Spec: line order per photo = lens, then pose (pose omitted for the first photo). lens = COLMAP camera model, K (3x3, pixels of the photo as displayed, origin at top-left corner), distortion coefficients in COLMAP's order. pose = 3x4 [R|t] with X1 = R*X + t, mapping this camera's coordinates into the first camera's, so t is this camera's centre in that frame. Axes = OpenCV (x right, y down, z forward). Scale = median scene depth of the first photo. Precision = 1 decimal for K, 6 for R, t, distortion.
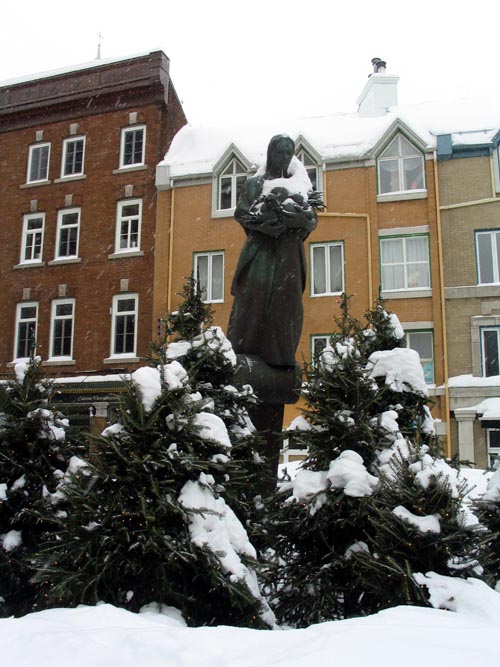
lens RADIAL K [[706.4, 0, 249.9], [0, 706.4, 328.3], [0, 0, 1]] dist [-0.122993, 0.000000]
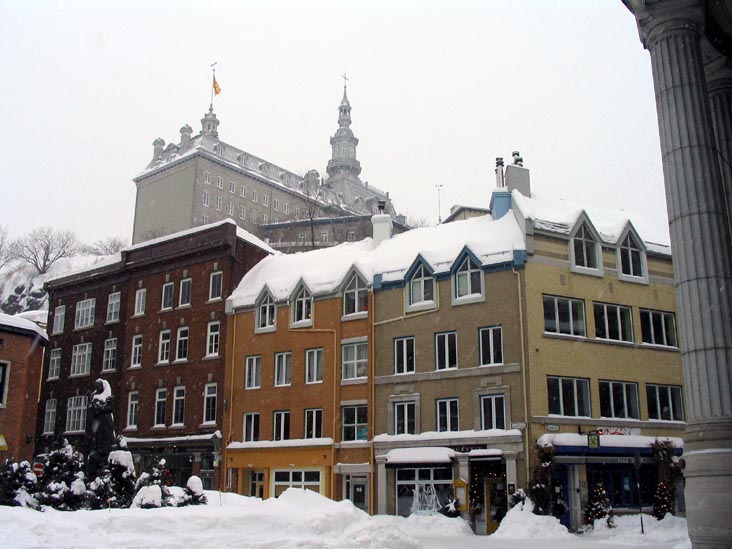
lens RADIAL K [[775.2, 0, 365.5], [0, 775.2, 278.6], [0, 0, 1]] dist [-0.122993, 0.000000]
pose [[0.961373, -0.080981, -0.263066, 0.631828], [0.058661, 0.994064, -0.091631, -0.103403], [0.268924, 0.072660, 0.960417, -0.584896]]
